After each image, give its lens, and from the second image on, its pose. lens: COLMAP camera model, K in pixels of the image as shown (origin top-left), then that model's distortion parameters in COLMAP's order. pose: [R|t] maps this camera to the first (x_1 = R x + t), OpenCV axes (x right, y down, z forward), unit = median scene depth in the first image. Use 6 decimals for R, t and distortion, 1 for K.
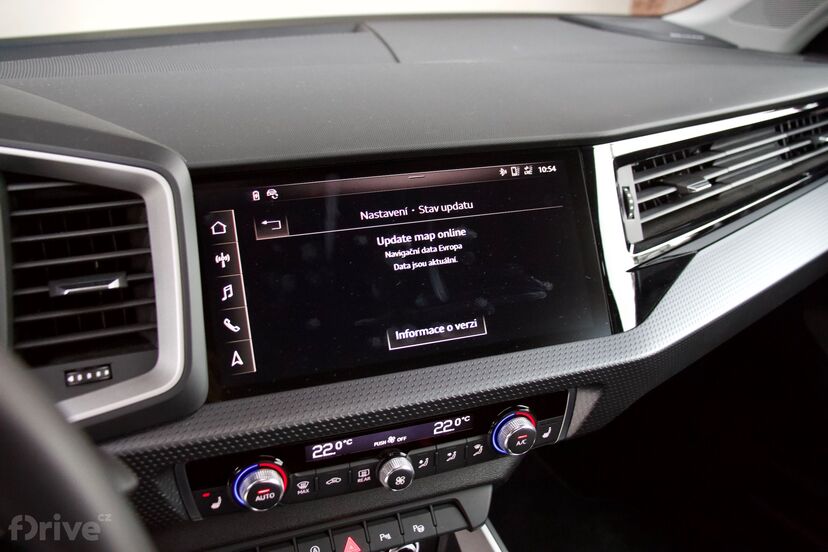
lens RADIAL K [[791.3, 0, 410.3], [0, 791.3, 279.0], [0, 0, 1]] dist [-0.096047, 0.000000]
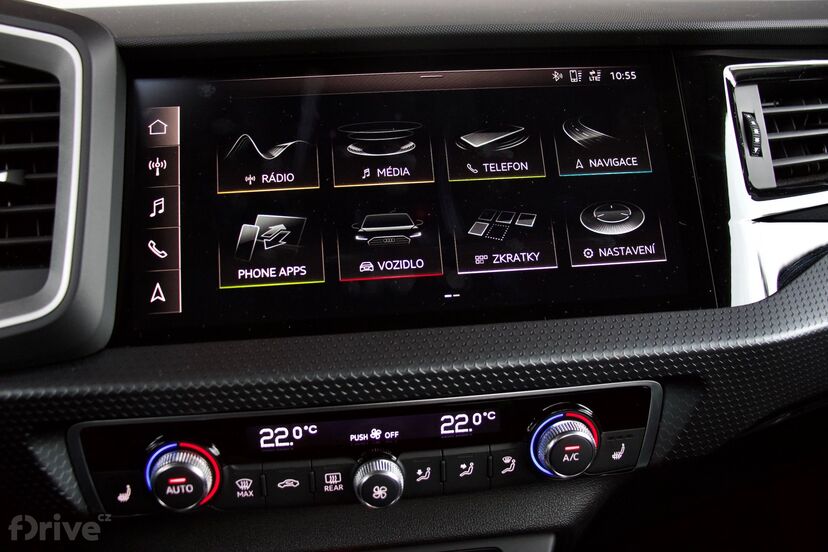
lens RADIAL K [[791.3, 0, 413.2], [0, 791.3, 272.6], [0, 0, 1]] dist [-0.096047, 0.000000]
pose [[0.969190, 0.020285, -0.245478, 0.174819], [-0.053346, 0.990236, -0.128790, 0.147871], [0.240468, 0.137917, 0.960809, 0.309179]]
